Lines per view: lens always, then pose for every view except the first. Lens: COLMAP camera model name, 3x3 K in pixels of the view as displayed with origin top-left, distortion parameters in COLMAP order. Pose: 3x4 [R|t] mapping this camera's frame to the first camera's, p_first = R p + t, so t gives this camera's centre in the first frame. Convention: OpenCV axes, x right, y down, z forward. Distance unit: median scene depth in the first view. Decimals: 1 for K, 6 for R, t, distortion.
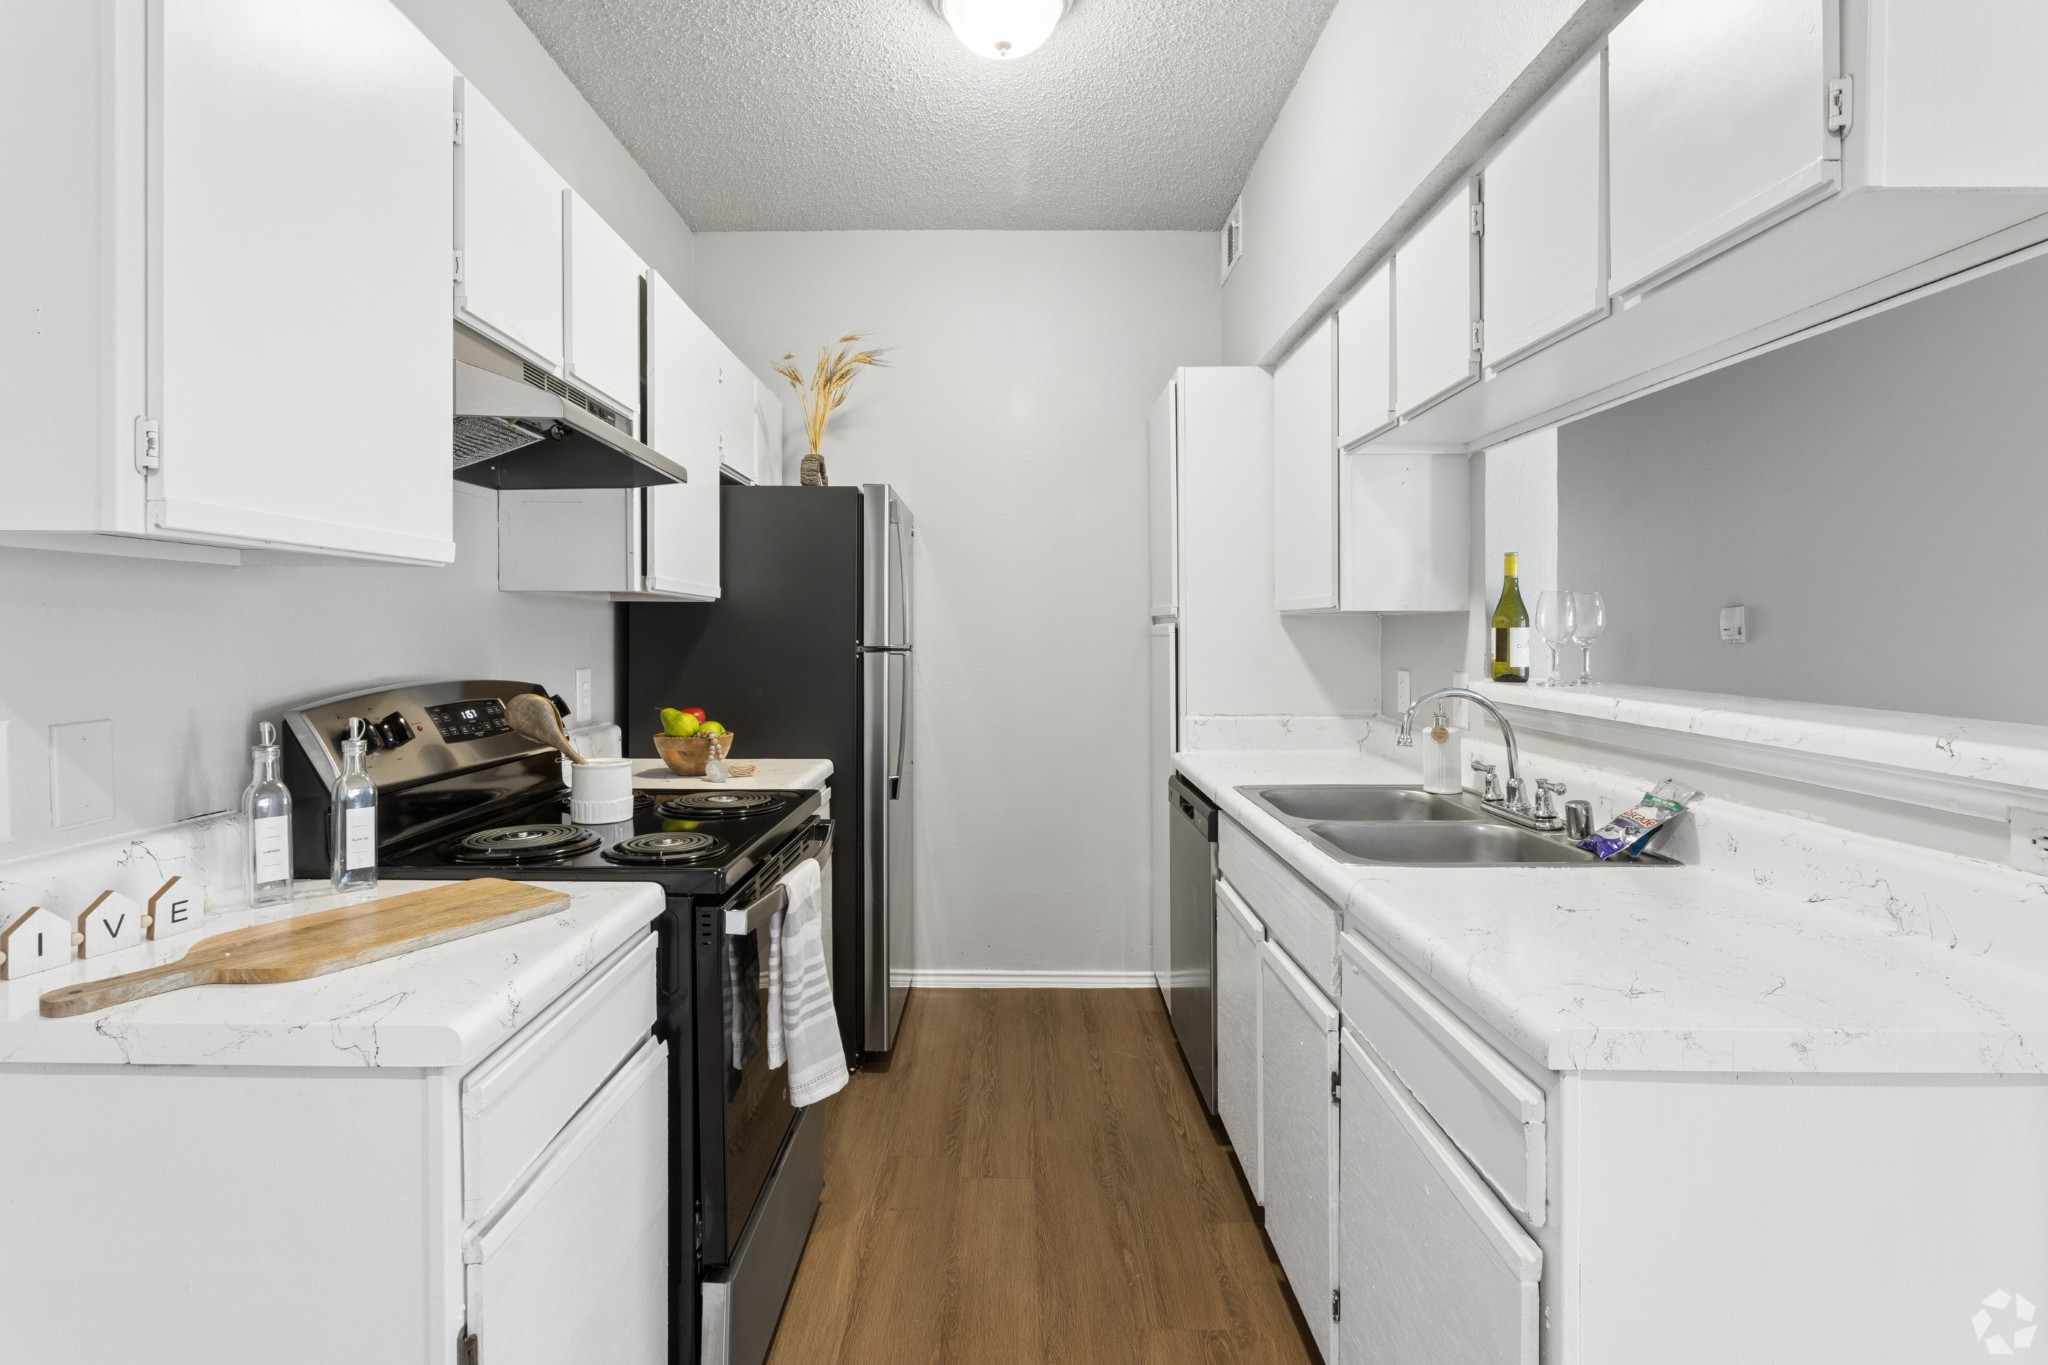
lens RADIAL K [[1026.5, 0, 1033.9], [0, 1026.5, 645.4], [0, 0, 1]] dist [-0.005003, -0.000837]
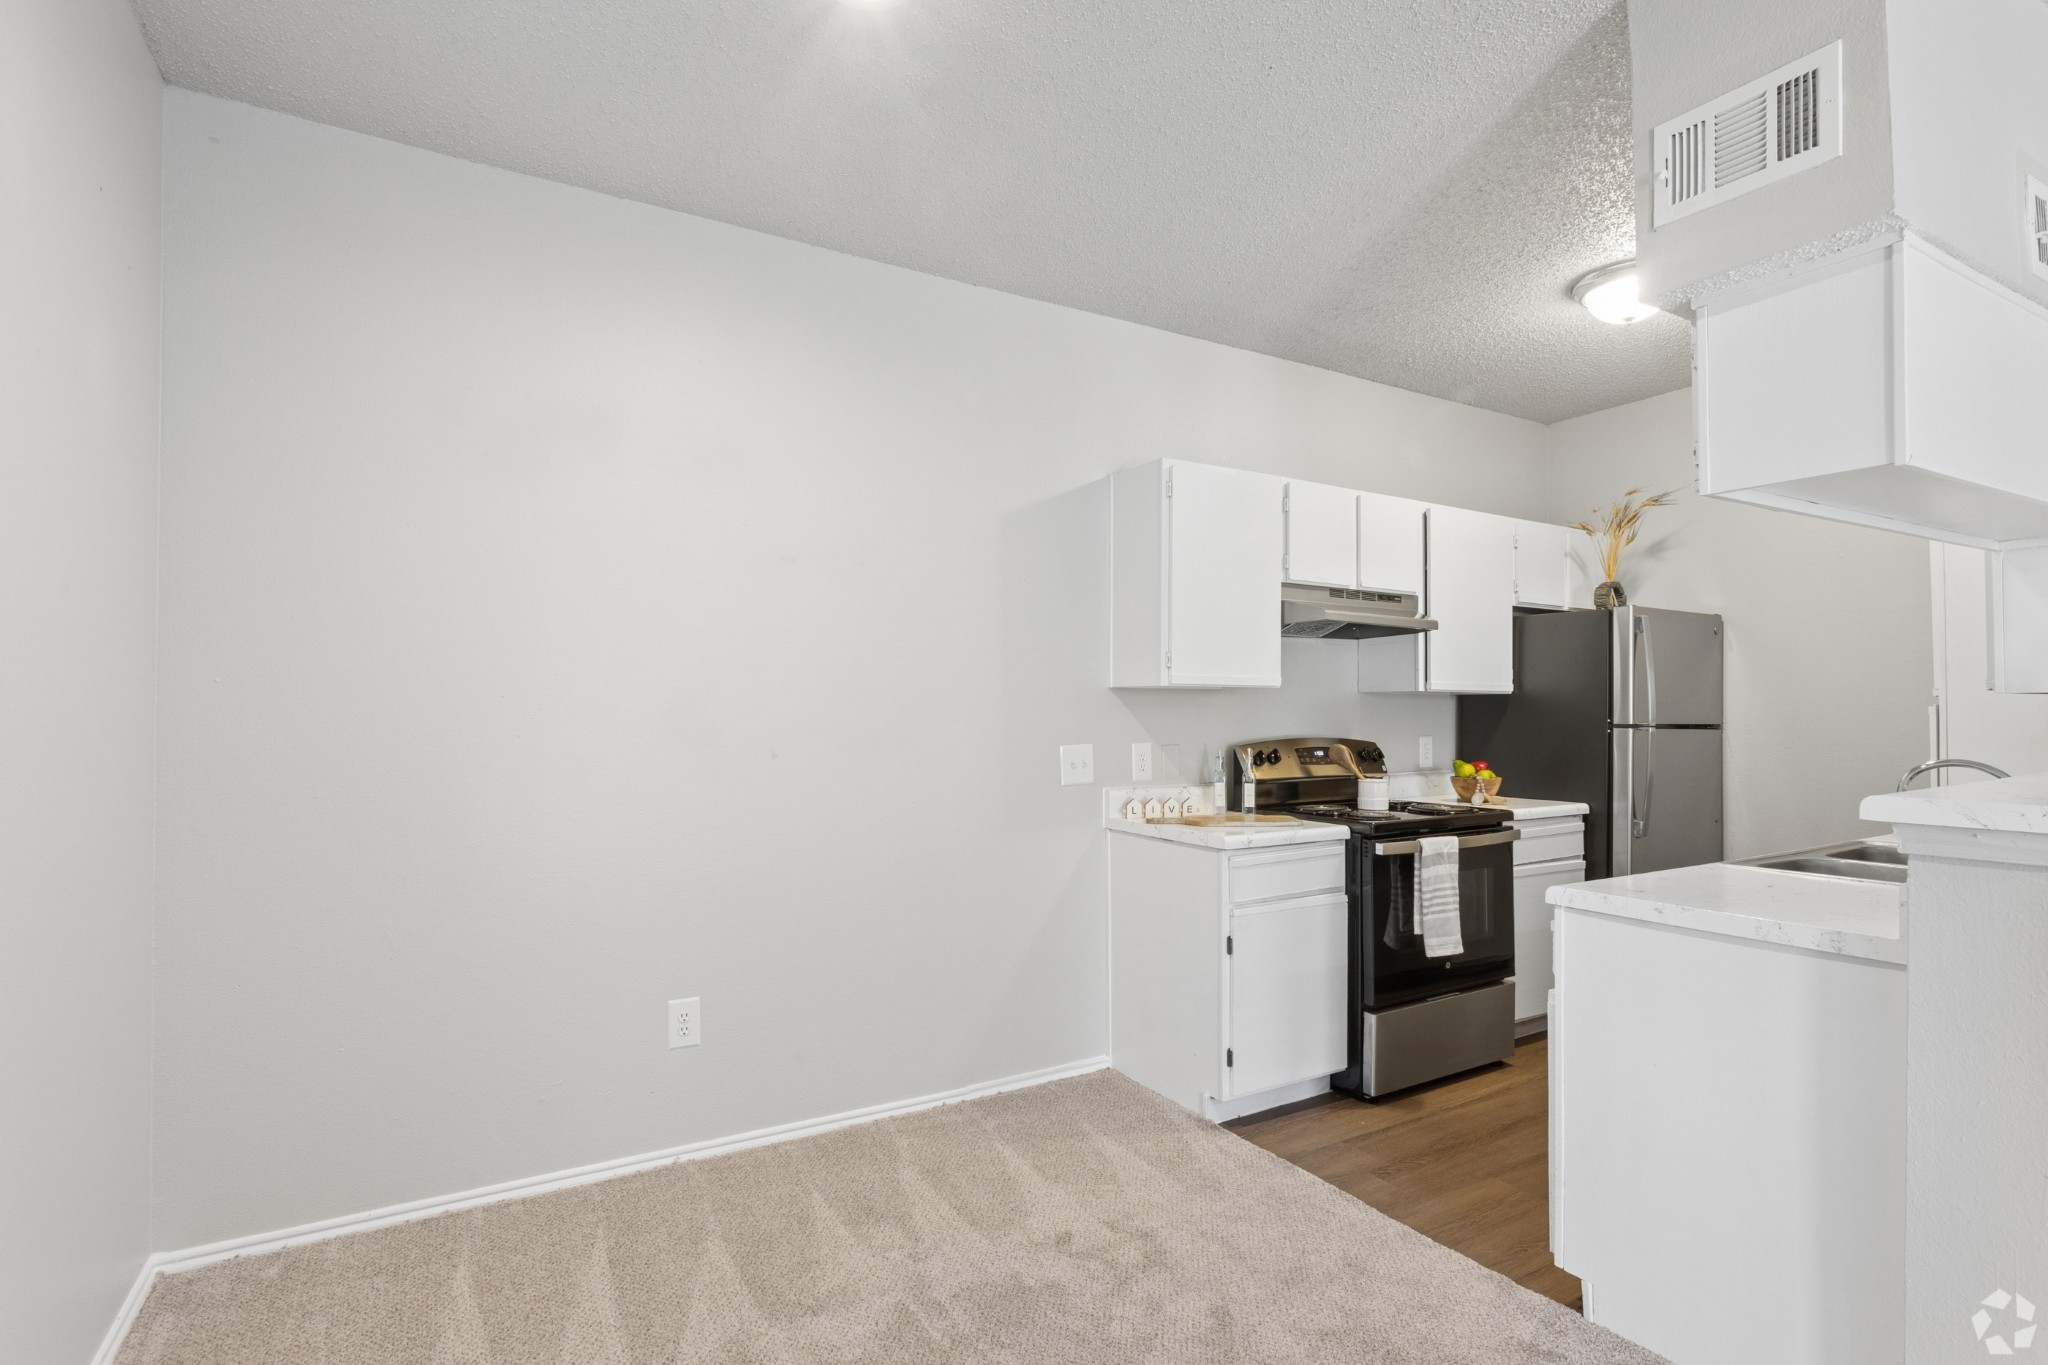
lens RADIAL K [[1026.5, 0, 1033.9], [0, 1026.5, 645.4], [0, 0, 1]] dist [-0.005003, -0.000837]
pose [[0.516861, -0.058143, -0.854093, 1.004764], [-0.008303, 0.997303, -0.072917, 0.004655], [0.856029, 0.044779, 0.514984, -0.629748]]
